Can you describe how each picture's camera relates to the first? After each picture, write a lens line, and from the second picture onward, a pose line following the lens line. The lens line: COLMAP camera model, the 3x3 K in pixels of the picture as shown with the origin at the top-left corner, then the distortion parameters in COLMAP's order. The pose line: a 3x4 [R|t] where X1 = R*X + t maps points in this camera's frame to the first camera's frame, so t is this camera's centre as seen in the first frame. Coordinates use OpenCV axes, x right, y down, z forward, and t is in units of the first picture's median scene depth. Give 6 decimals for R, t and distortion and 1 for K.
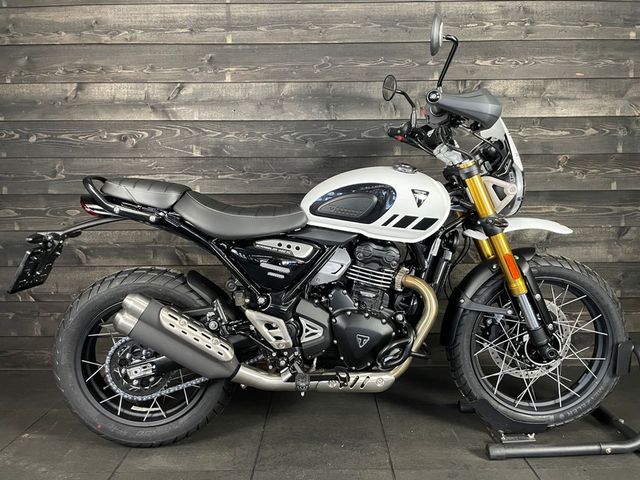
lens RADIAL K [[483.5, 0, 323.8], [0, 483.5, 239.1], [0, 0, 1]] dist [0.093355, -0.125784]
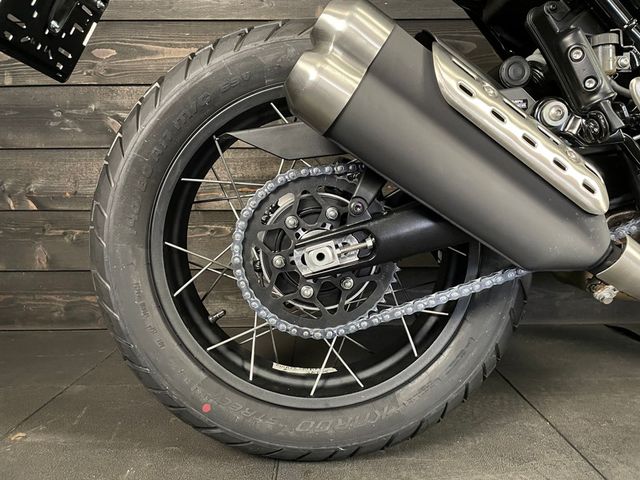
lens RADIAL K [[483.5, 0, 323.8], [0, 483.5, 239.1], [0, 0, 1]] dist [0.093355, -0.125784]
pose [[0.999960, -0.002644, 0.008576, -0.266738], [0.002843, 0.999725, -0.023265, 0.185336], [-0.008512, 0.023288, 0.999693, 0.438346]]
